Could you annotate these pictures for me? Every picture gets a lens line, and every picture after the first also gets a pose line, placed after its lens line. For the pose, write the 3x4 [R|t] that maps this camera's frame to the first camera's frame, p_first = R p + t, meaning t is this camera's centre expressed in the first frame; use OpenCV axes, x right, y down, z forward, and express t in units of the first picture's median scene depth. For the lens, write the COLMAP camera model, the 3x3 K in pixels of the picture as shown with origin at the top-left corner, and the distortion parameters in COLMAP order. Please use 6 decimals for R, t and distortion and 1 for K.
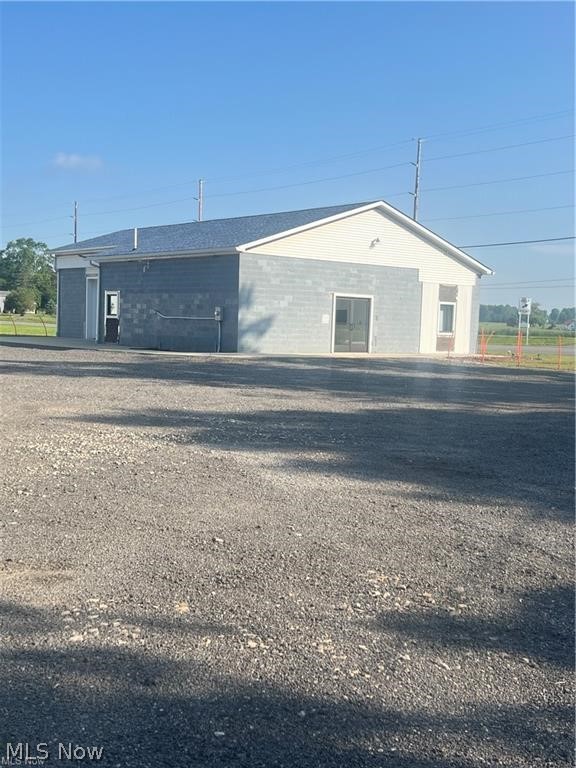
lens RADIAL K [[870.8, 0, 286.5], [0, 870.8, 384.5], [0, 0, 1]] dist [0.018195, 0.000000]
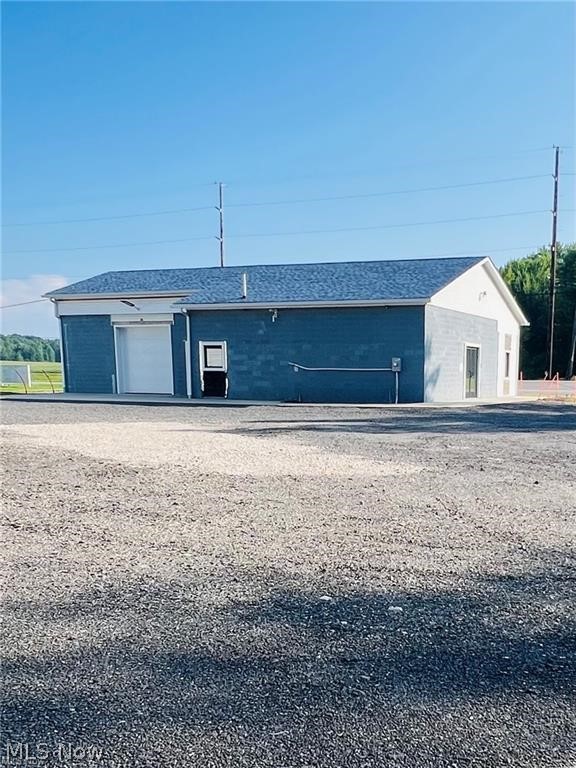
lens RADIAL K [[917.7, 0, 290.2], [0, 917.7, 388.5], [0, 0, 1]] dist [-0.033263, 0.000000]
pose [[0.908491, -0.026127, 0.417086, -0.577566], [0.045279, 0.998322, -0.036090, -0.019590], [-0.415444, 0.051673, 0.908150, 0.086534]]
